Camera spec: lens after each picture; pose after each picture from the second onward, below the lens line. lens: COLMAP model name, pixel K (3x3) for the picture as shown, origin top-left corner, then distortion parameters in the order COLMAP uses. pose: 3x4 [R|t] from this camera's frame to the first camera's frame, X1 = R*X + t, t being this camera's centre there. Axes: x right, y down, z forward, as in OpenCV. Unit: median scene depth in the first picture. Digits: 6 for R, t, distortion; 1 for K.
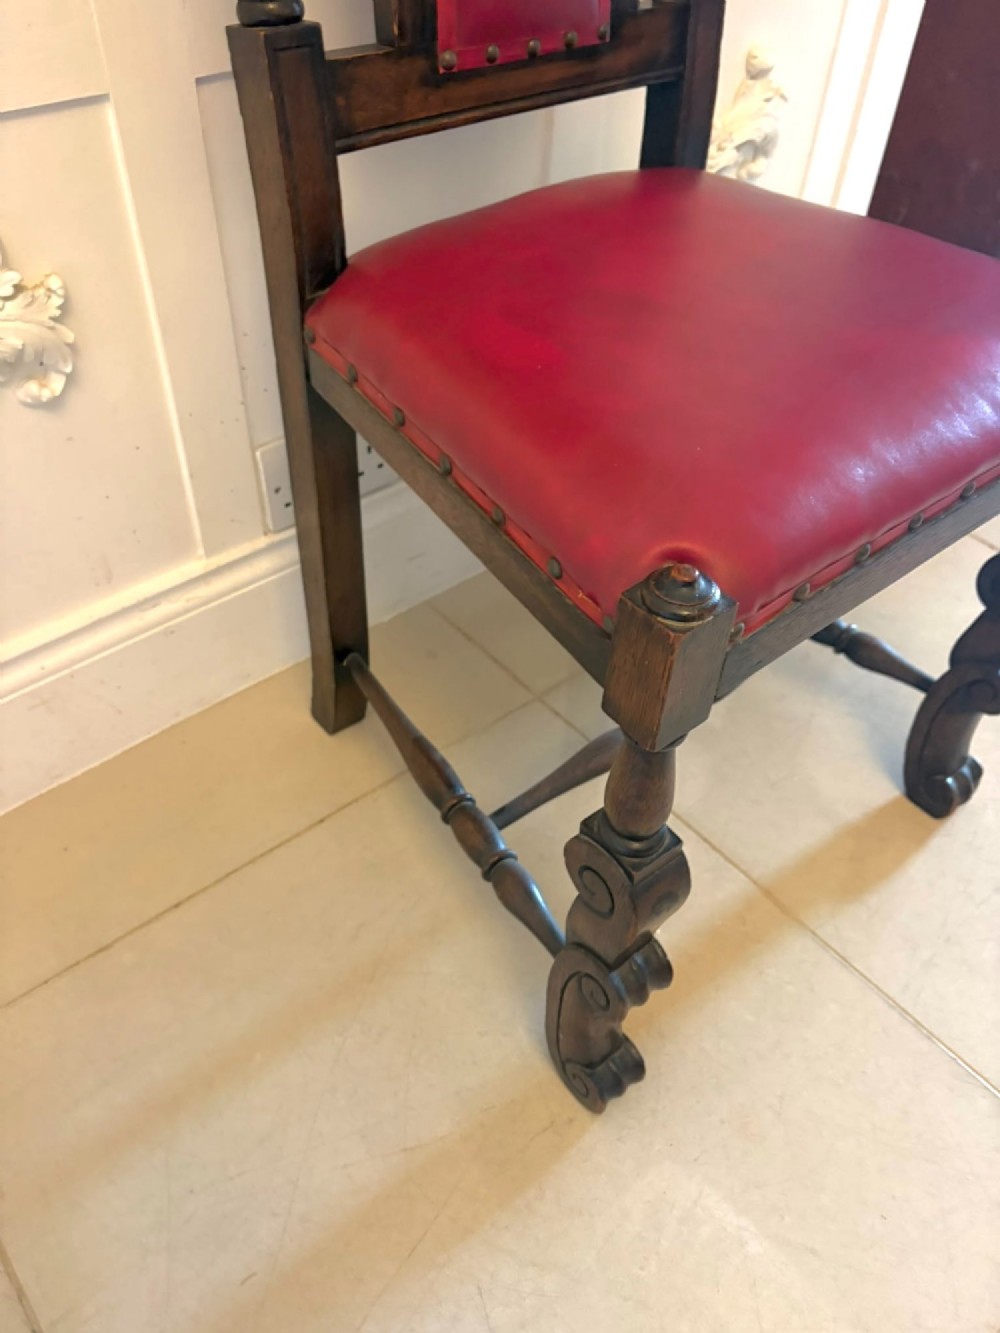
lens RADIAL K [[1012.6, 0, 485.6], [0, 1012.6, 678.6], [0, 0, 1]] dist [0.026444, -0.038818]
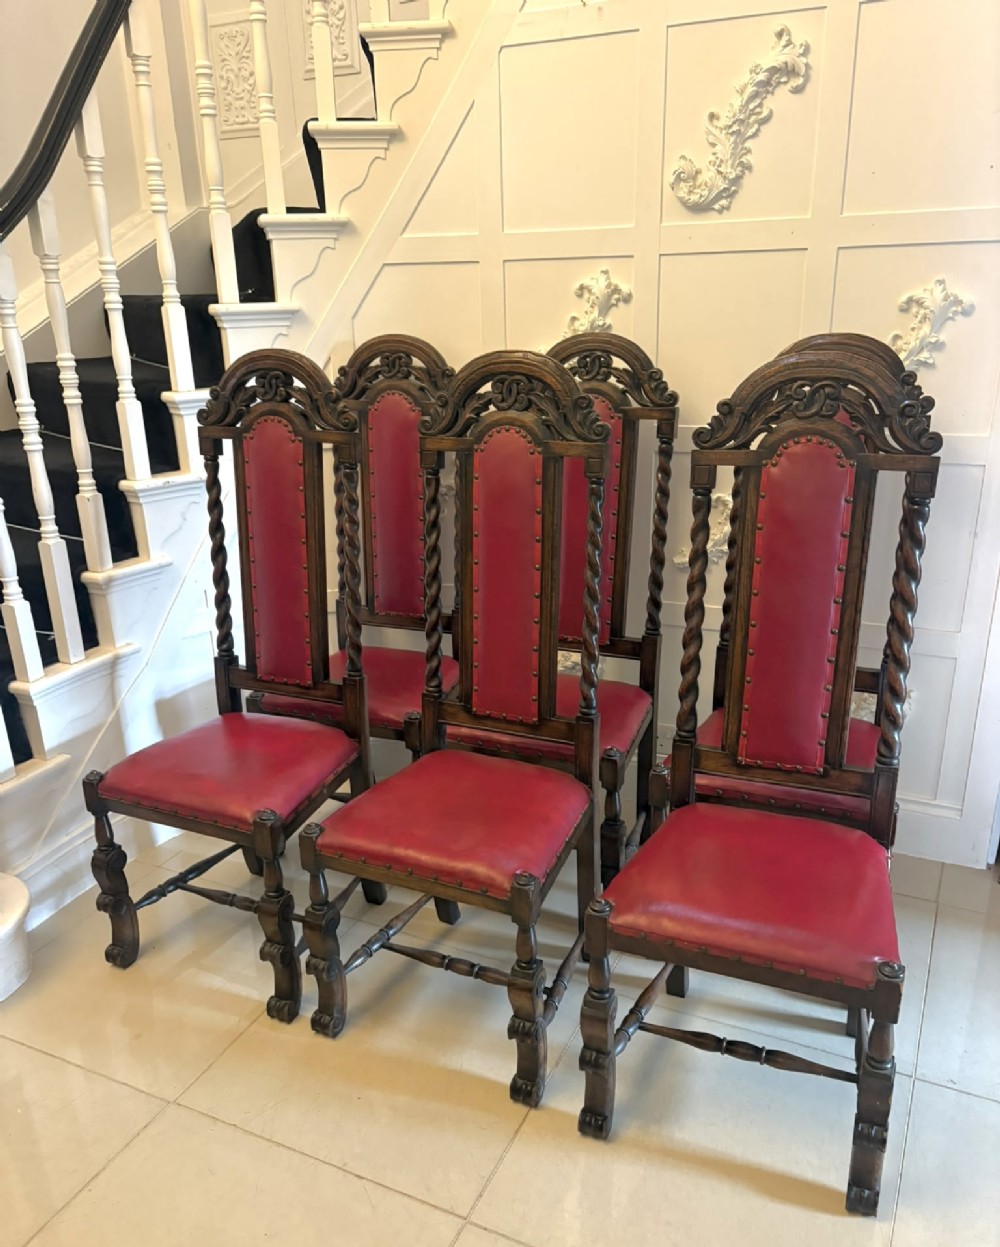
lens RADIAL K [[980.9, 0, 508.1], [0, 980.9, 676.4], [0, 0, 1]] dist [0.023211, -0.039262]
pose [[0.439369, 0.281592, -0.853030, 3.056526], [-0.602891, 0.796400, -0.047633, -0.886825], [0.665941, 0.535213, 0.519683, -0.218016]]
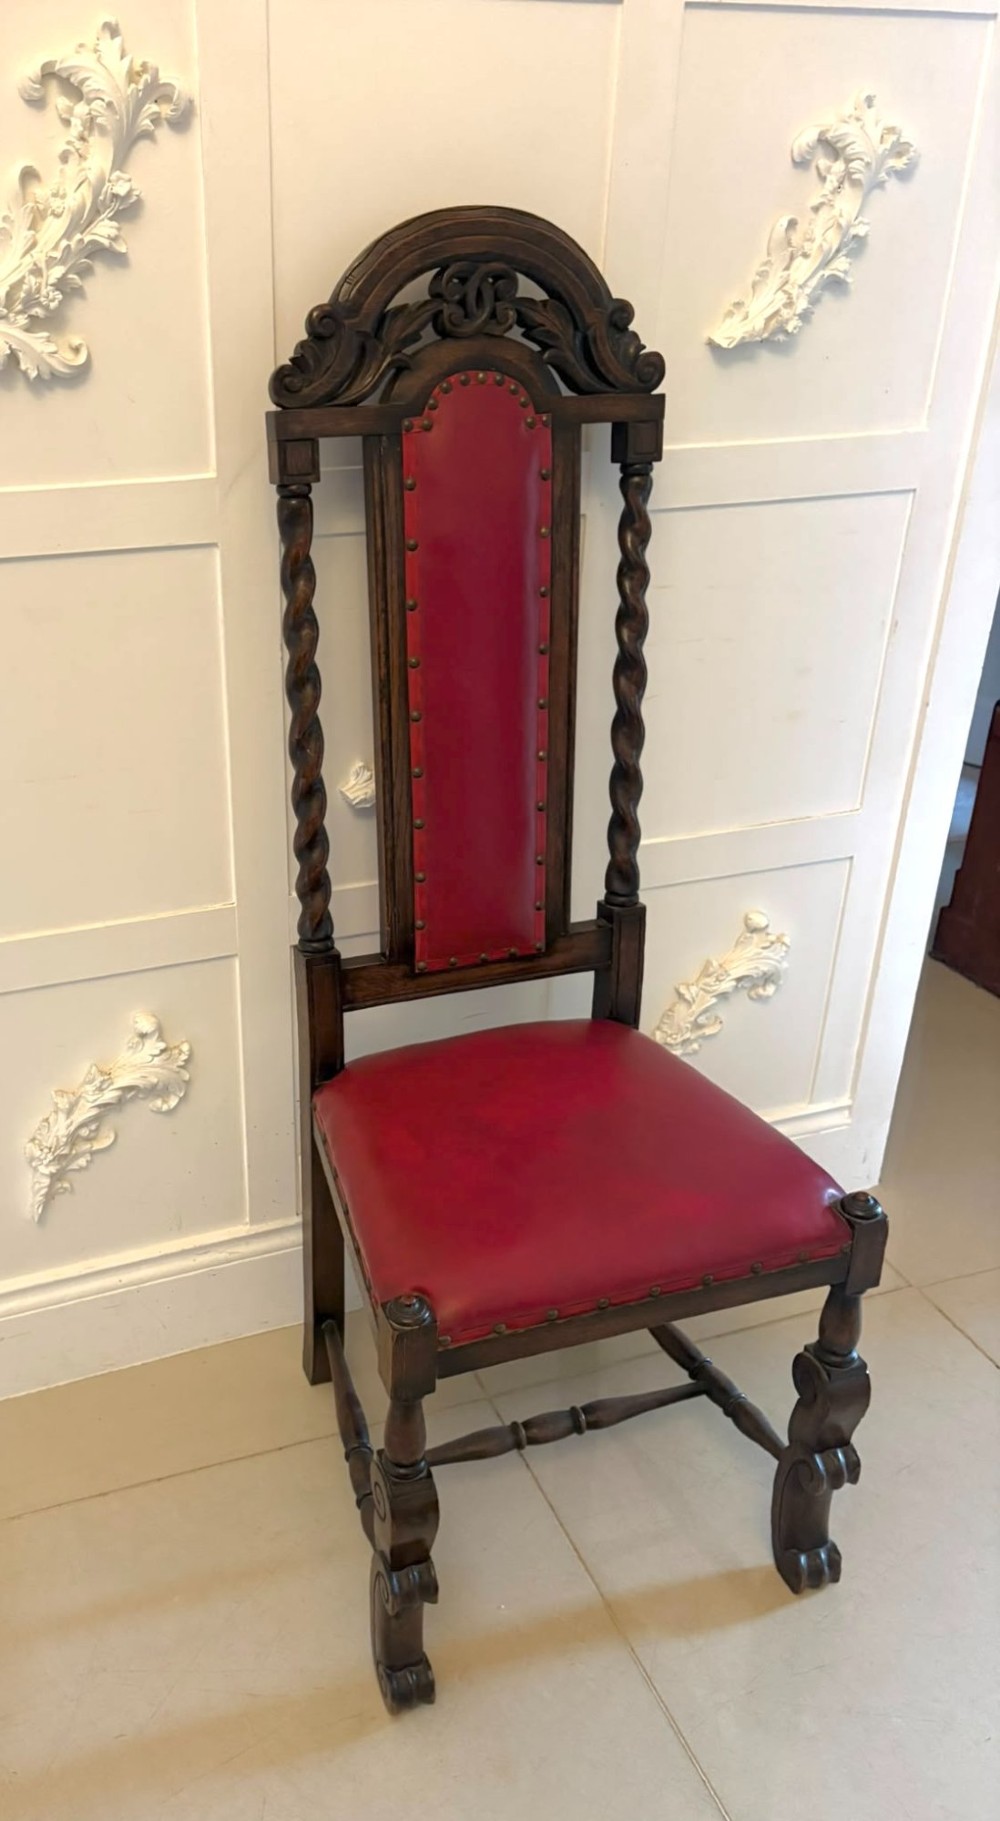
lens RADIAL K [[1370.1, 0, 324.7], [0, 1370.1, 923.4], [0, 0, 1]] dist [0.035733, -0.040145]
pose [[0.927549, 0.122918, -0.352909, 0.547324], [-0.231177, 0.930710, -0.283435, 0.004543], [0.293616, 0.344484, 0.891695, -0.987936]]
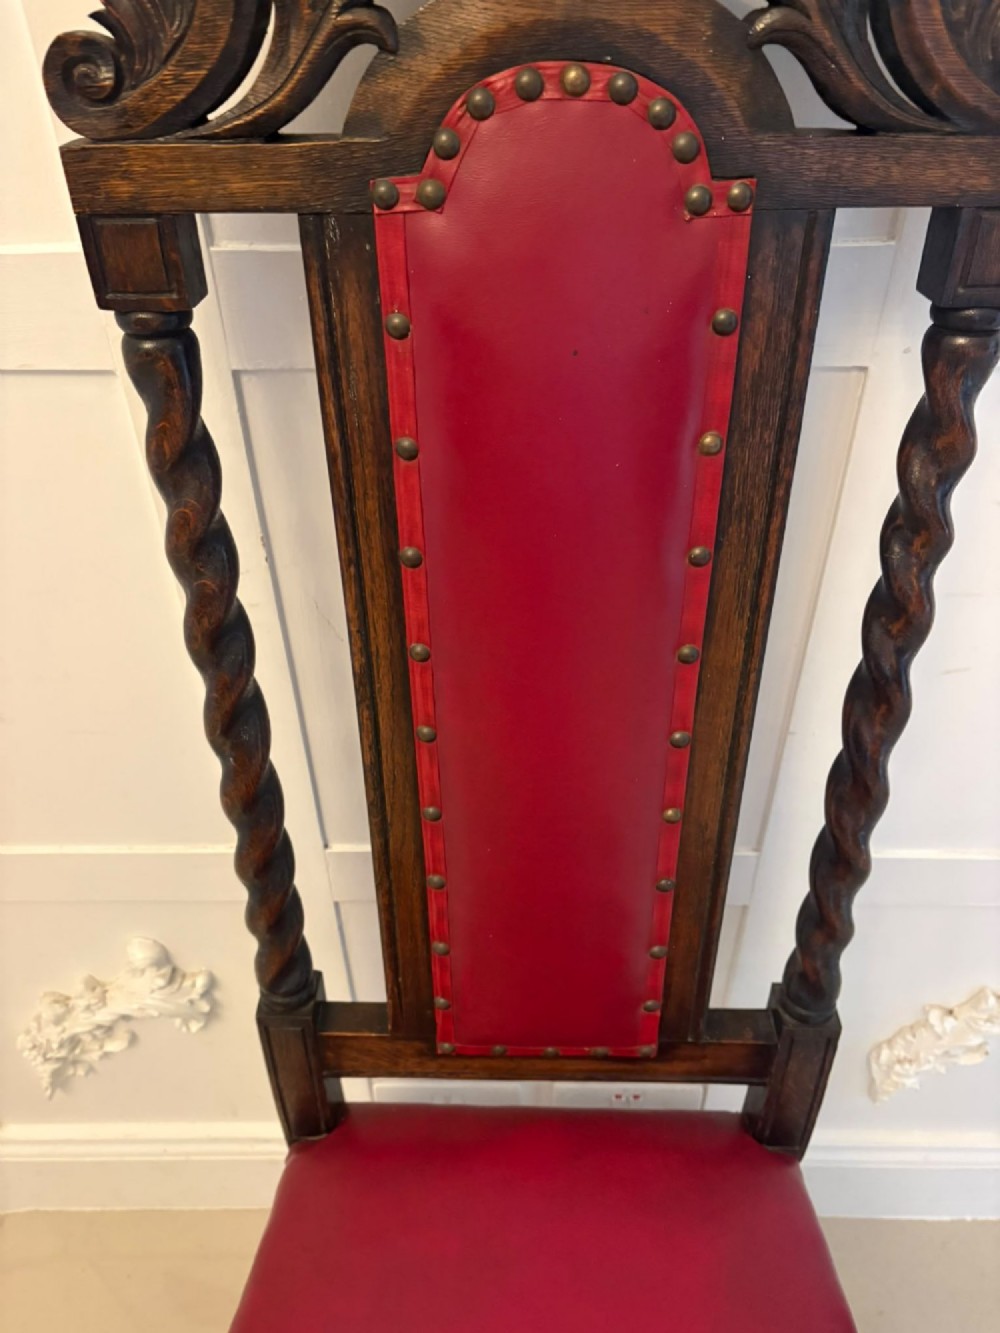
lens RADIAL K [[1012.6, 0, 506.7], [0, 1012.6, 671.3], [0, 0, 1]] dist [0.026444, -0.038818]
pose [[0.753443, 0.384098, -0.533659, 0.397077], [-0.438486, 0.898318, 0.027485, -0.932412], [0.489953, 0.213294, 0.845253, 0.021187]]
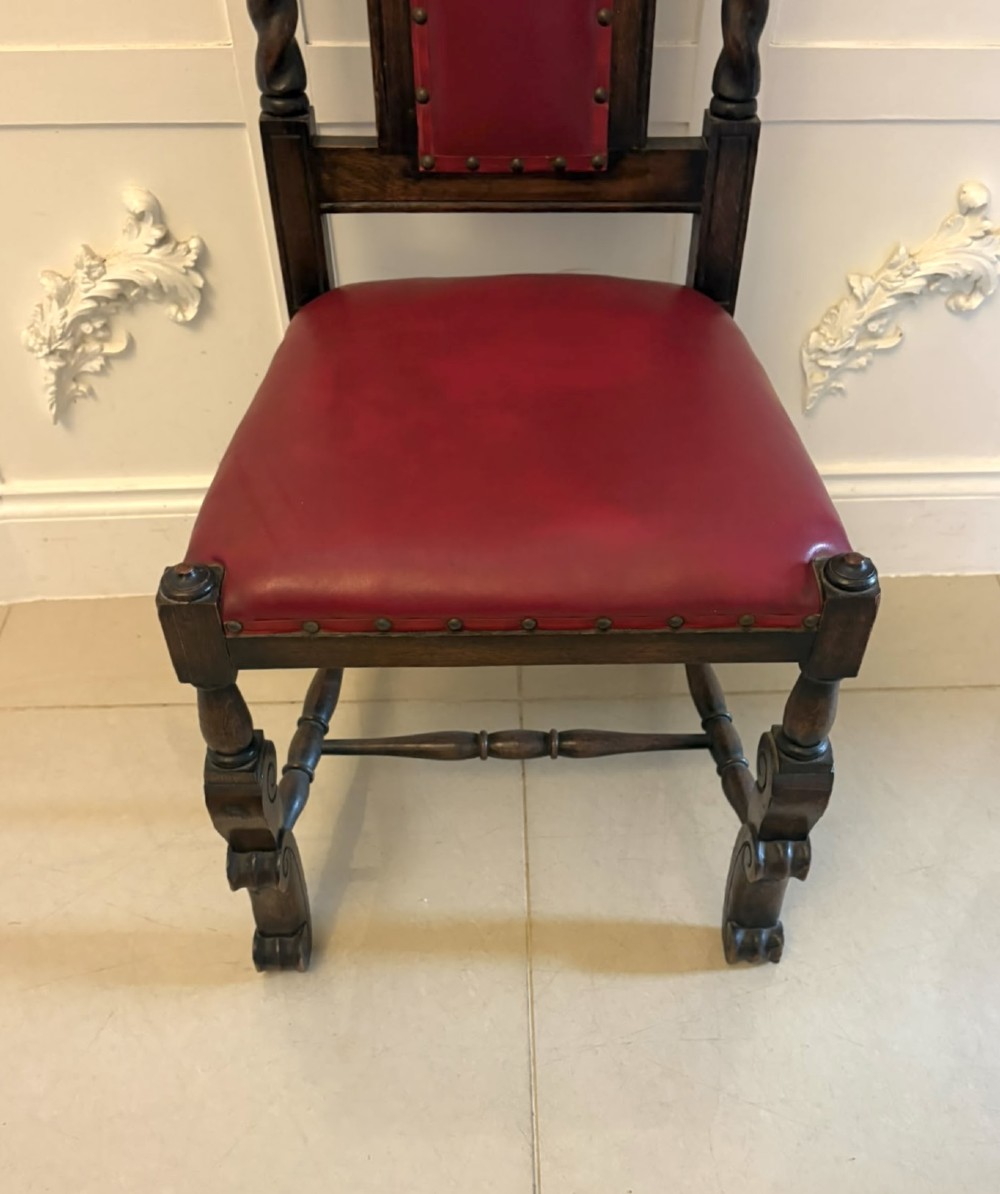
lens RADIAL K [[1129.7, 0, 544.8], [0, 1129.7, 726.3], [0, 0, 1]] dist [0.027849, 0.000000]
pose [[0.799816, 0.441255, -0.406926, 0.876735], [-0.416824, 0.896113, 0.152440, -0.231147], [0.431917, 0.047693, 0.900652, -0.163817]]
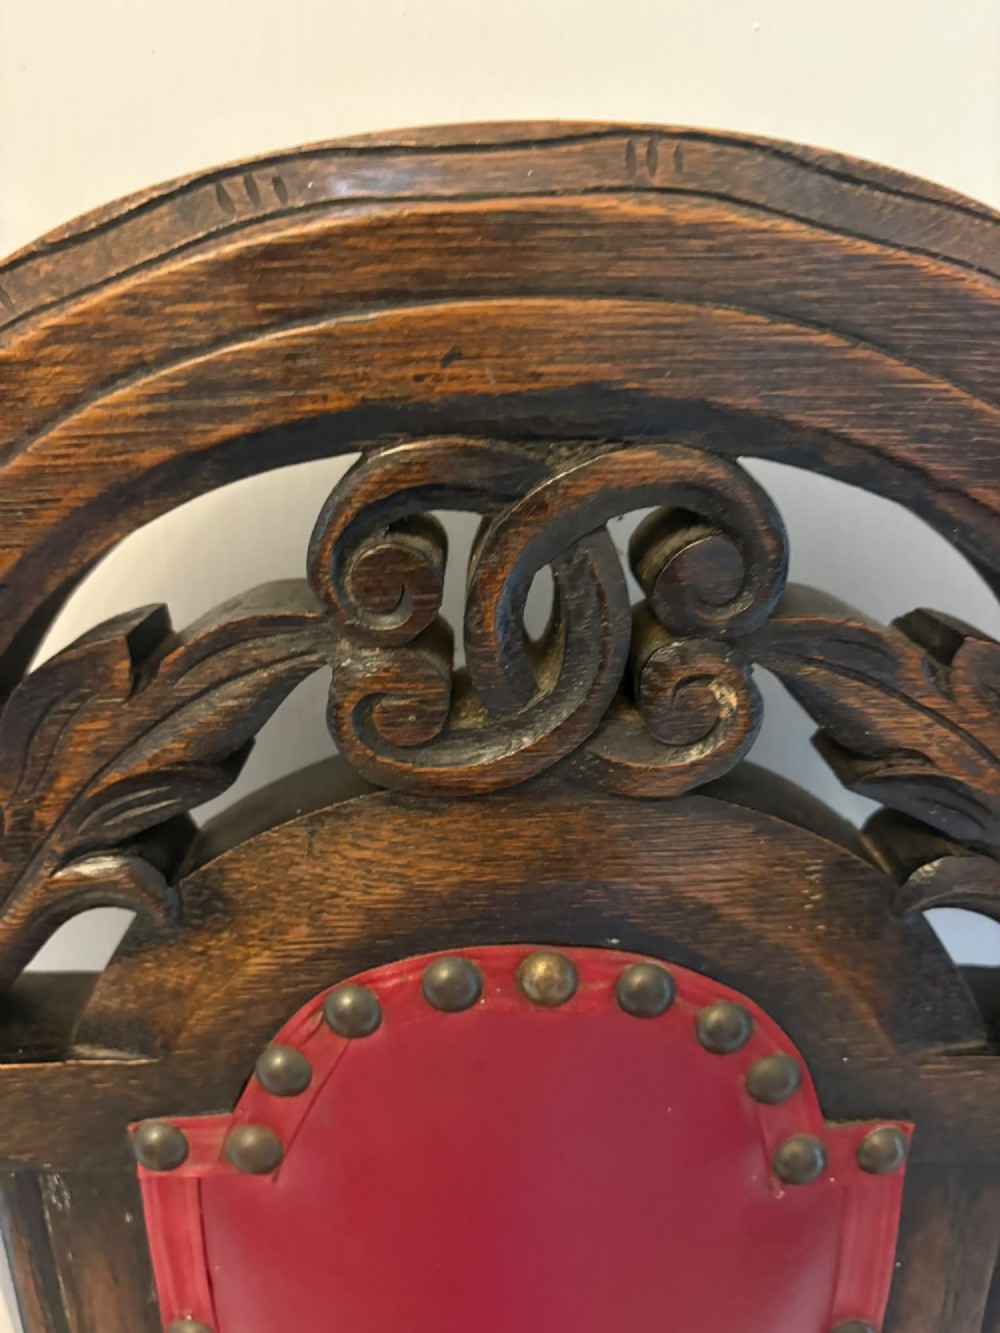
lens RADIAL K [[1012.6, 0, 502.9], [0, 1012.6, 676.4], [0, 0, 1]] dist [0.026444, -0.038818]
pose [[0.763782, 0.243680, -0.597710, 0.144455], [-0.440622, 0.873518, -0.206924, -1.224344], [0.471687, 0.421409, 0.774548, 0.187990]]
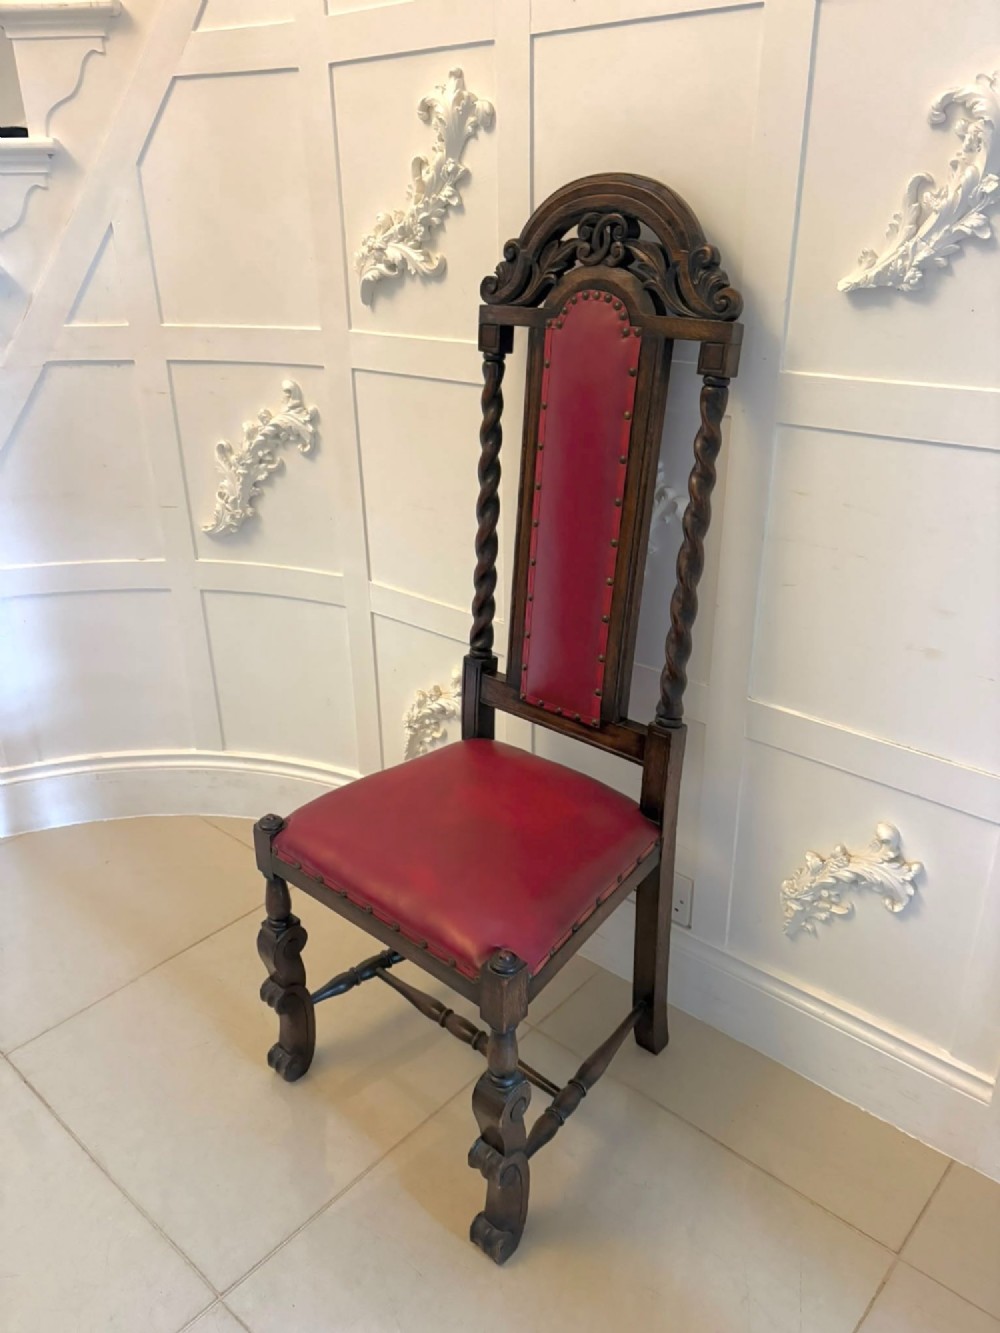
lens RADIAL K [[1012.6, 0, 498.0], [0, 1012.6, 676.3], [0, 0, 1]] dist [0.026444, -0.038818]
pose [[0.148719, 0.384378, -0.911118, 1.933688], [-0.685244, 0.704348, 0.185297, -0.947253], [0.712968, 0.596781, 0.368143, 0.036013]]
